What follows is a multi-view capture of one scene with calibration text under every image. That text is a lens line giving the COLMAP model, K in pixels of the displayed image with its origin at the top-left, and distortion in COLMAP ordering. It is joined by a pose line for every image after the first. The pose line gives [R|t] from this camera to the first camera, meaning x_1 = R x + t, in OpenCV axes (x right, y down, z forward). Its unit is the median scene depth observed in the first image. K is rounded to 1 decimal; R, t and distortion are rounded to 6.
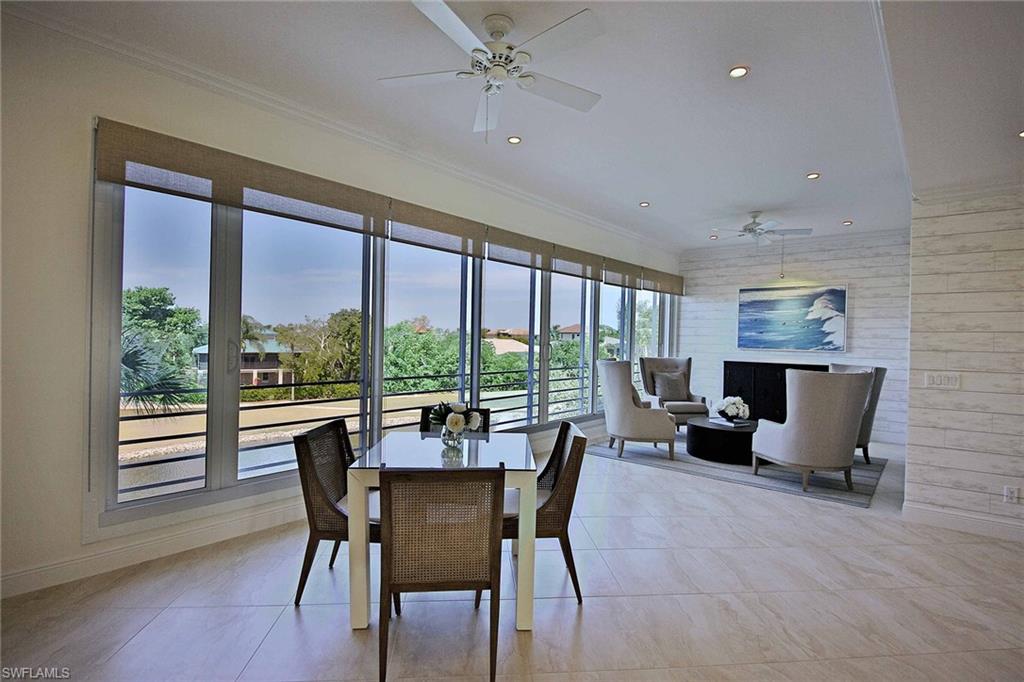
lens RADIAL K [[481.3, 0, 512.0], [0, 481.3, 341.0], [0, 0, 1]] dist [-0.002553, -0.000231]
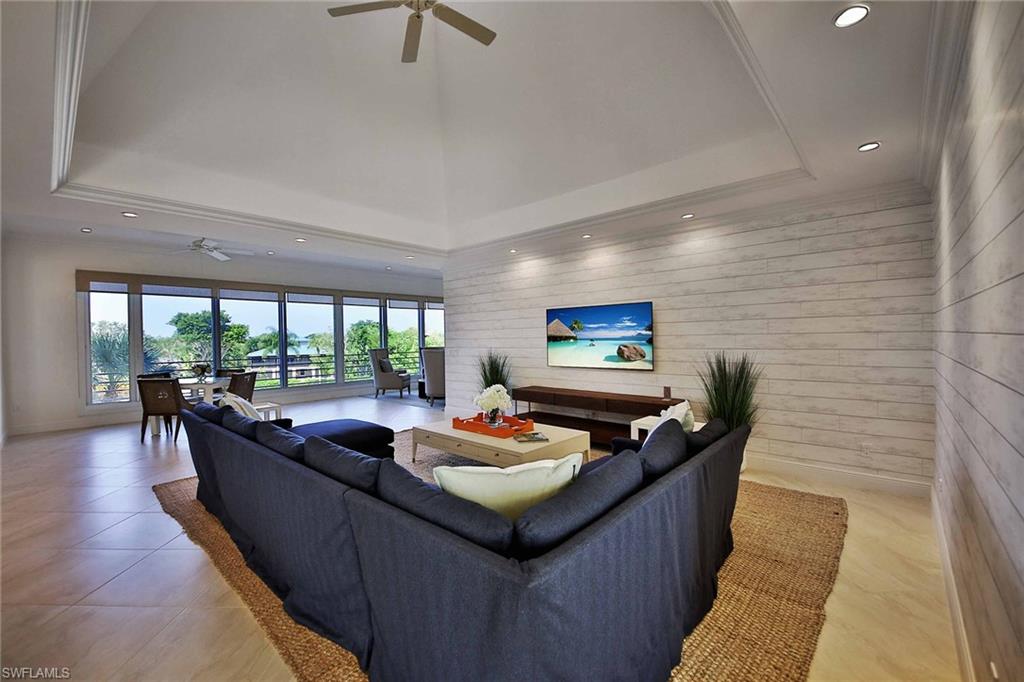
lens RADIAL K [[429.2, 0, 512.0], [0, 429.2, 341.0], [0, 0, 1]] dist [0.026000, -0.000046]
pose [[0.993773, -0.038949, -0.104398, 0.132141], [0.039532, 0.999212, 0.003526, 0.003421], [0.104178, -0.007632, 0.994529, -0.089453]]
